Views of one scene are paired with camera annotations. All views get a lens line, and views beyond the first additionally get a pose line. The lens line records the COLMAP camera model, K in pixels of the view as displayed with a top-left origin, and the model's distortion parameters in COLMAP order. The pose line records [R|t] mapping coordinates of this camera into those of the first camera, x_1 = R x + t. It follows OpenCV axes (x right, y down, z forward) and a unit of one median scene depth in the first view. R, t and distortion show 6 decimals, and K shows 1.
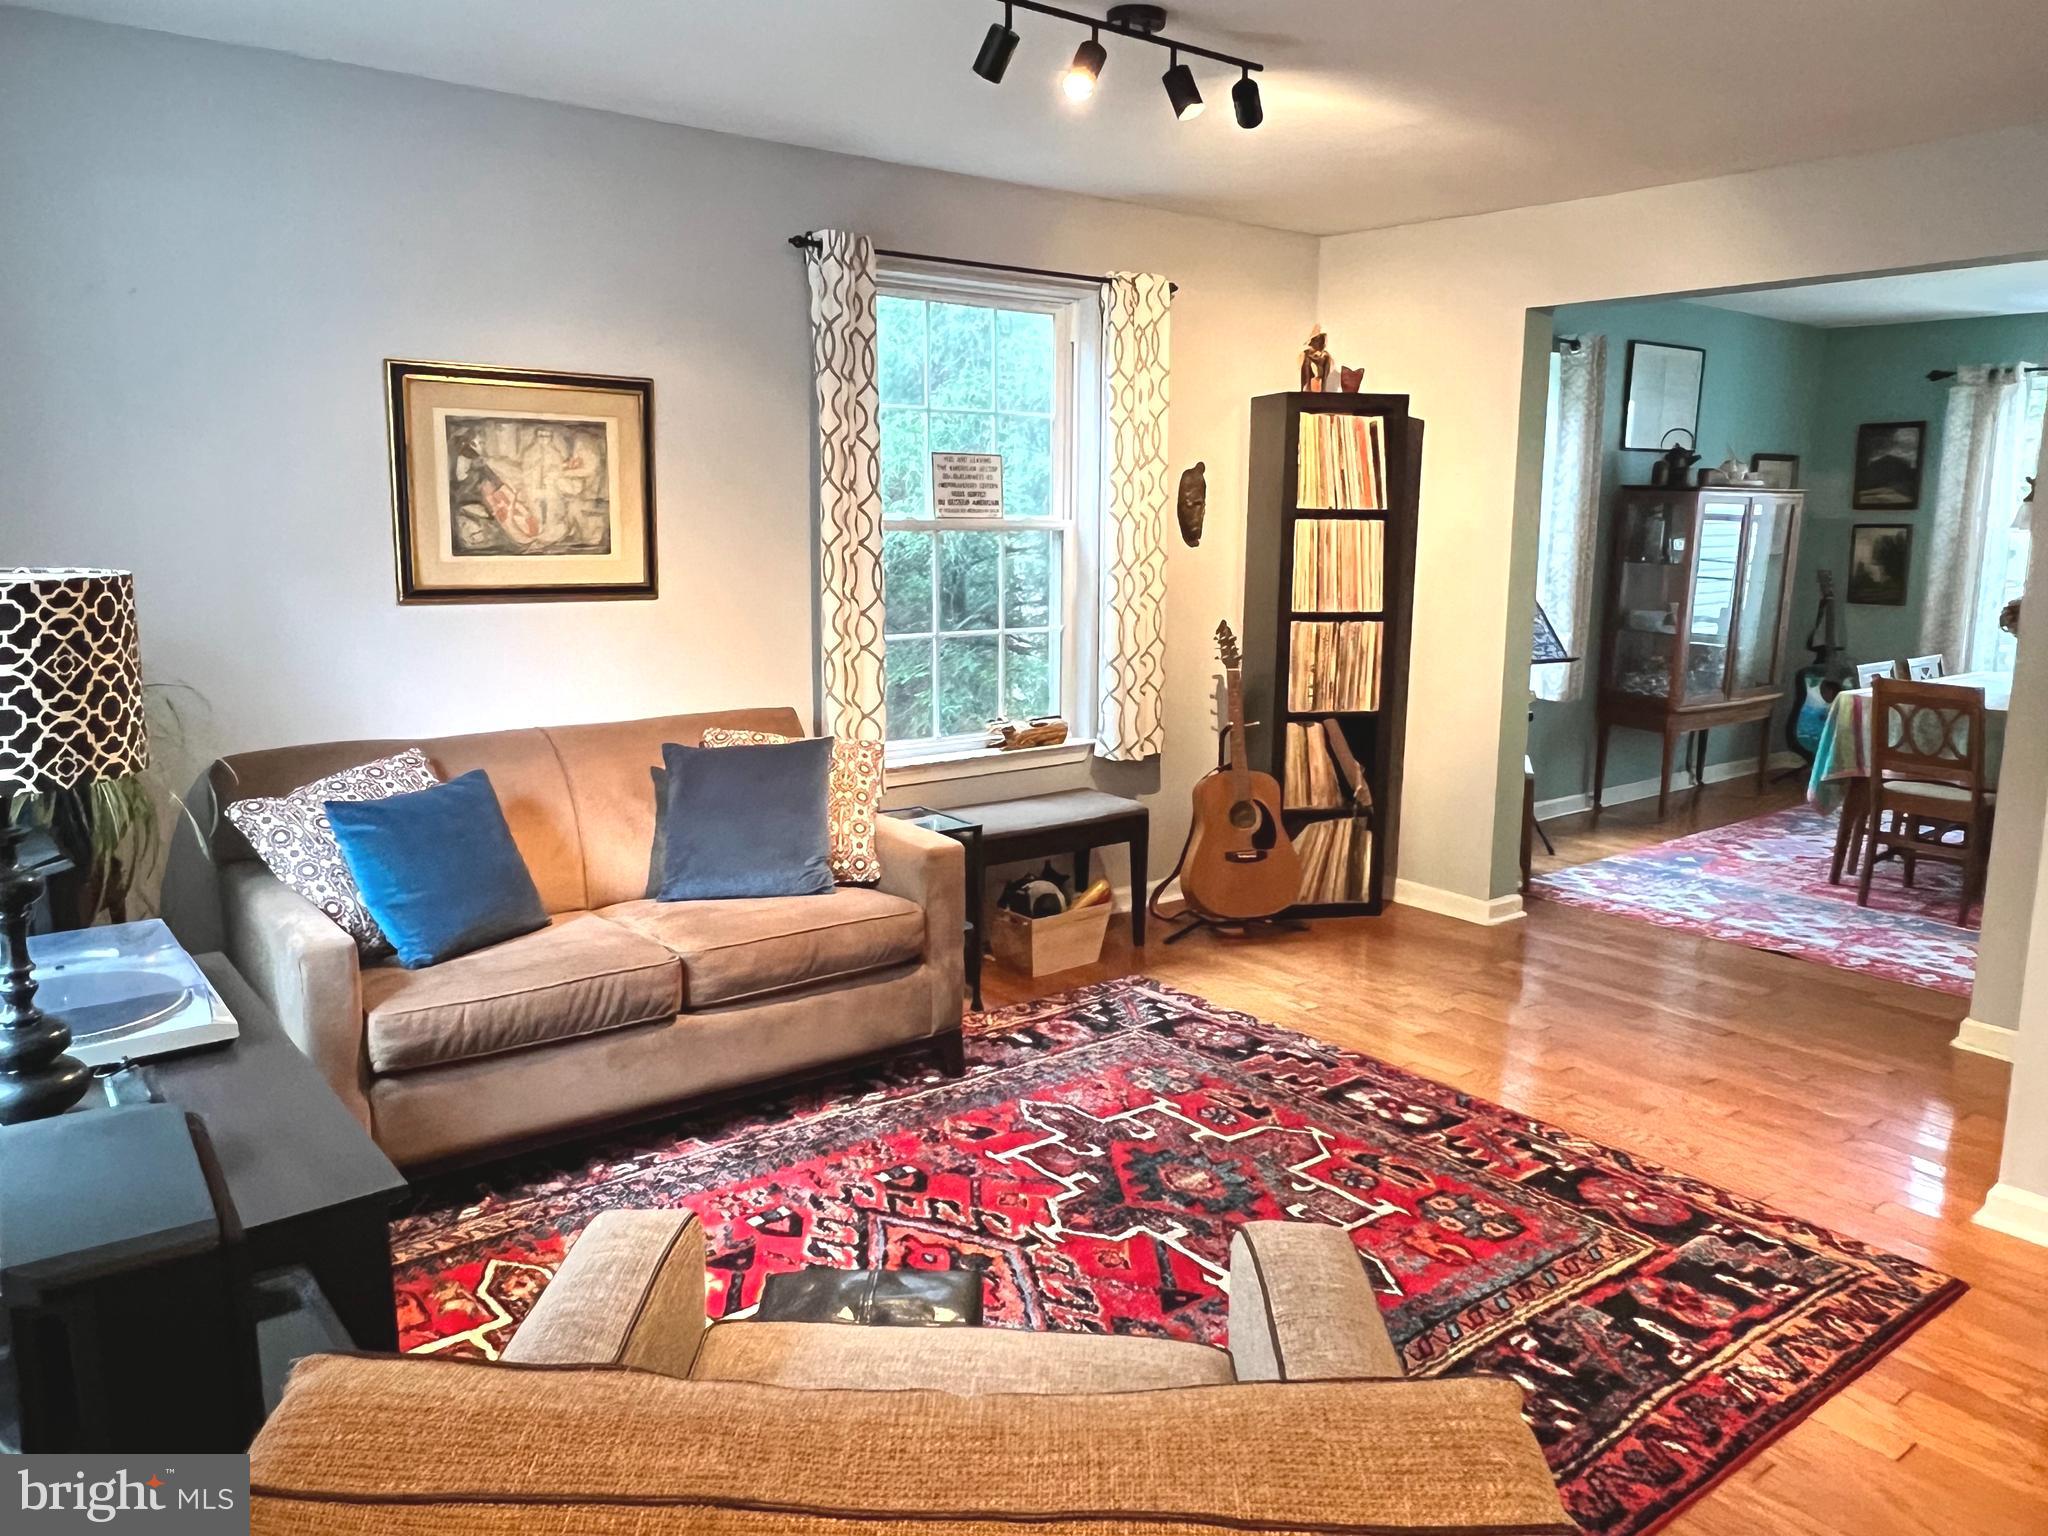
lens RADIAL K [[1465.9, 0, 1027.5], [0, 1465.9, 775.4], [0, 0, 1]] dist [0.001273, 0.002597]
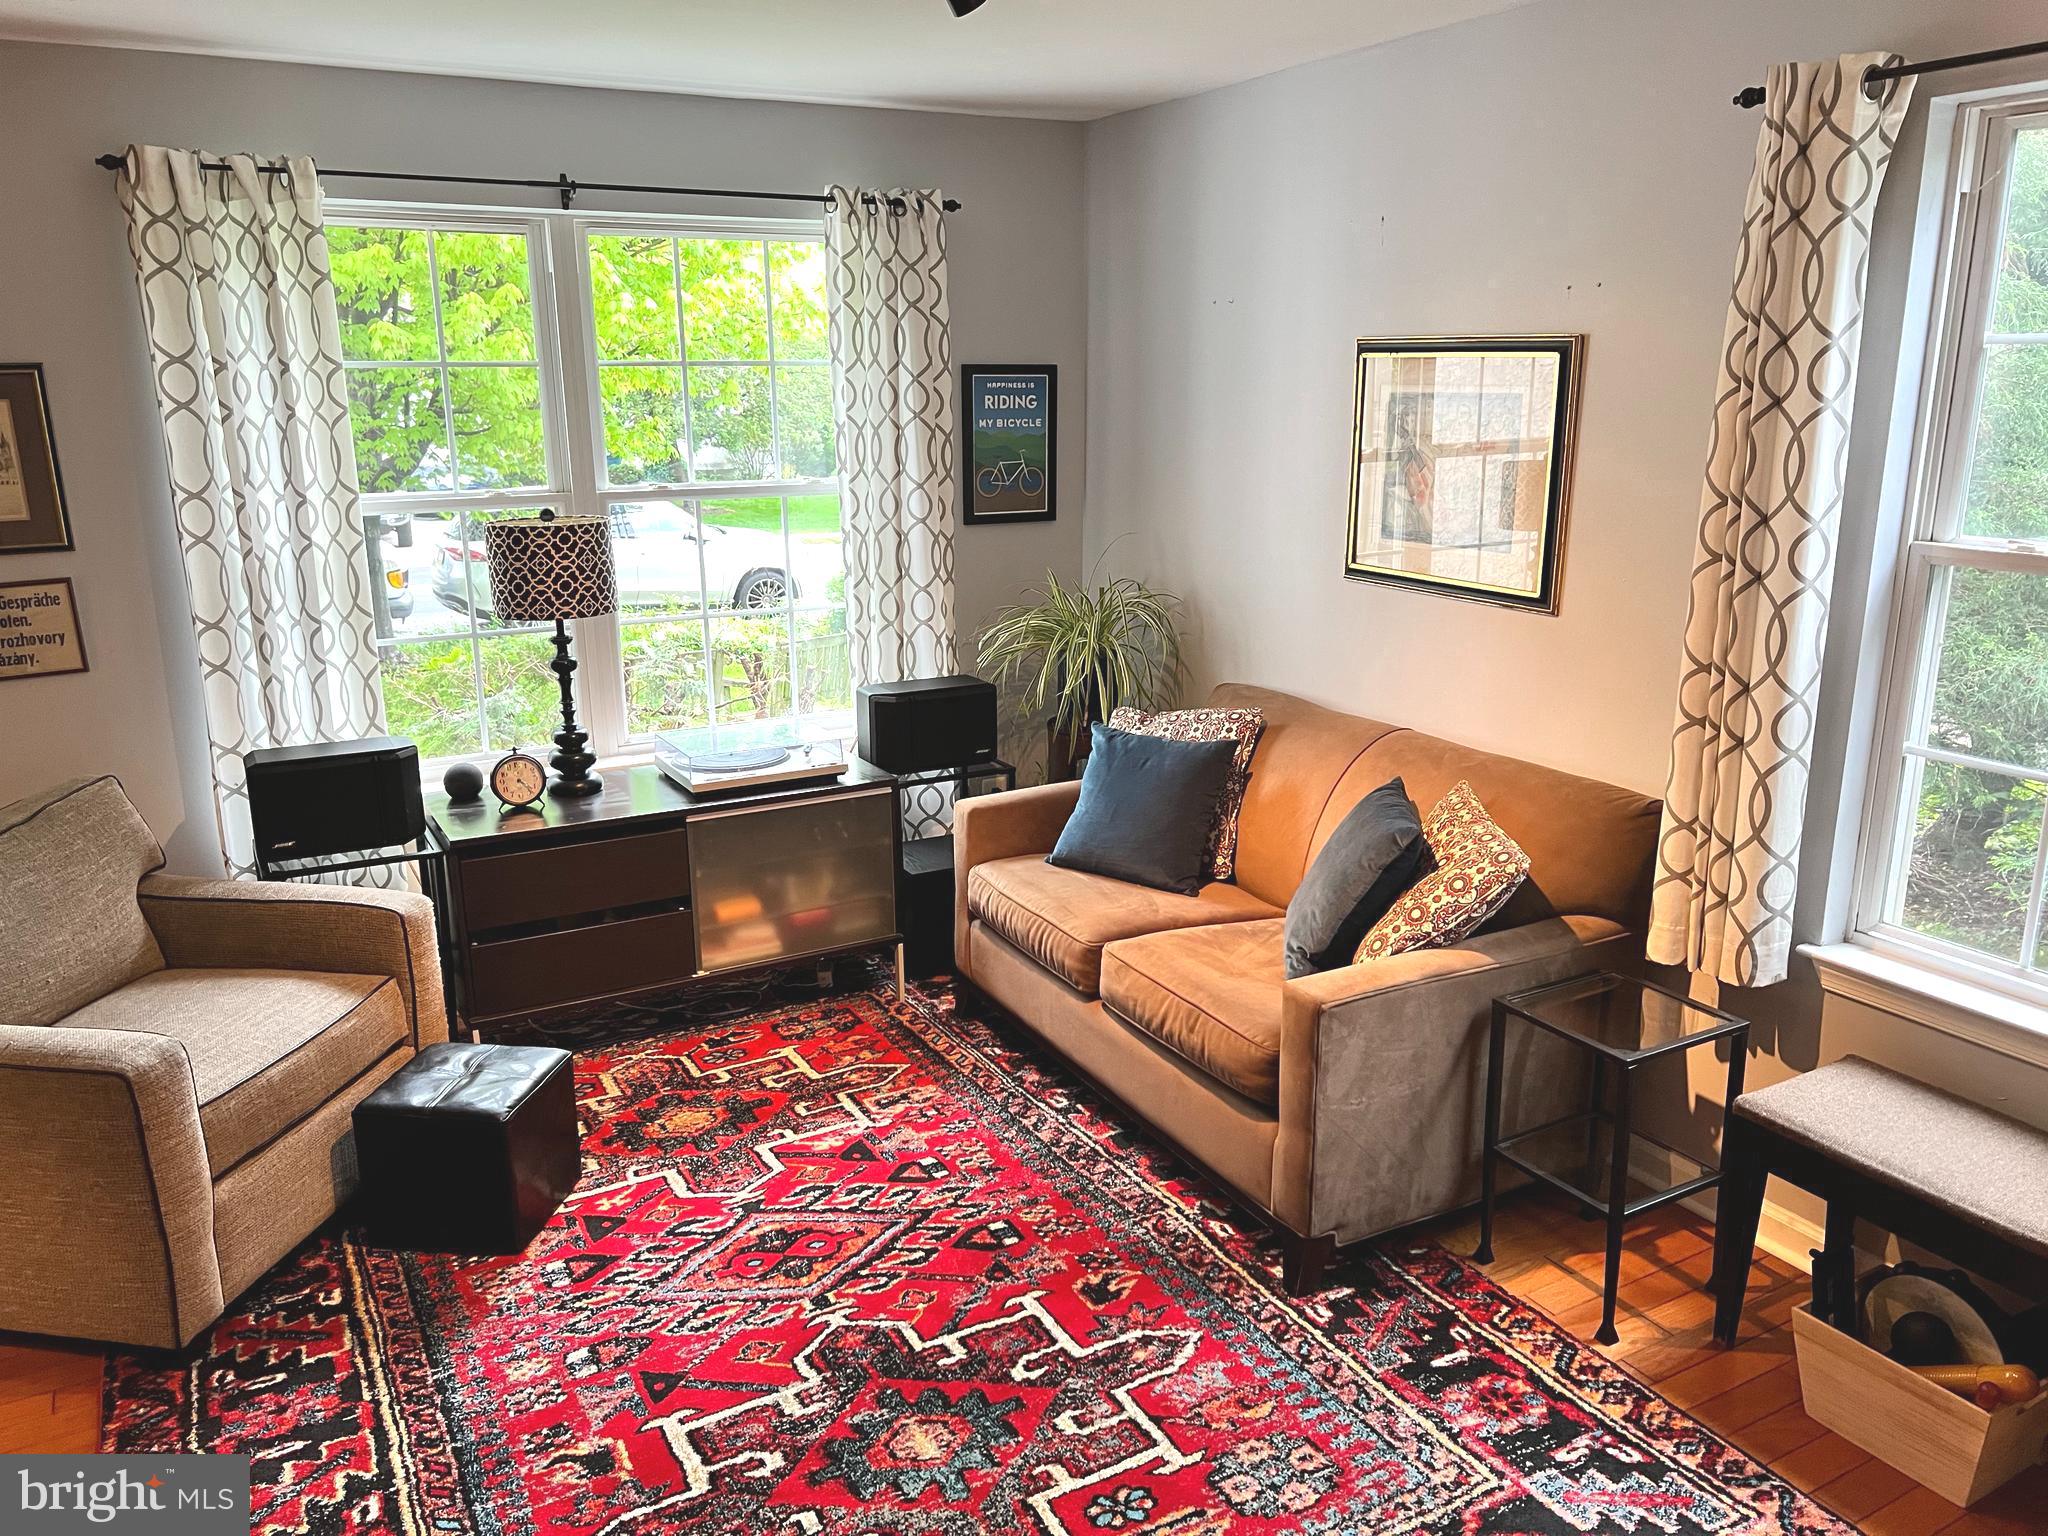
lens RADIAL K [[1540.2, 0, 1027.6], [0, 1540.2, 760.7], [0, 0, 1]] dist [0.051876, -0.040591]
pose [[-0.151625, 0.238841, -0.959148, 0.704598], [-0.173883, 0.948789, 0.263750, -0.250052], [0.973023, 0.206770, -0.102330, 0.946740]]
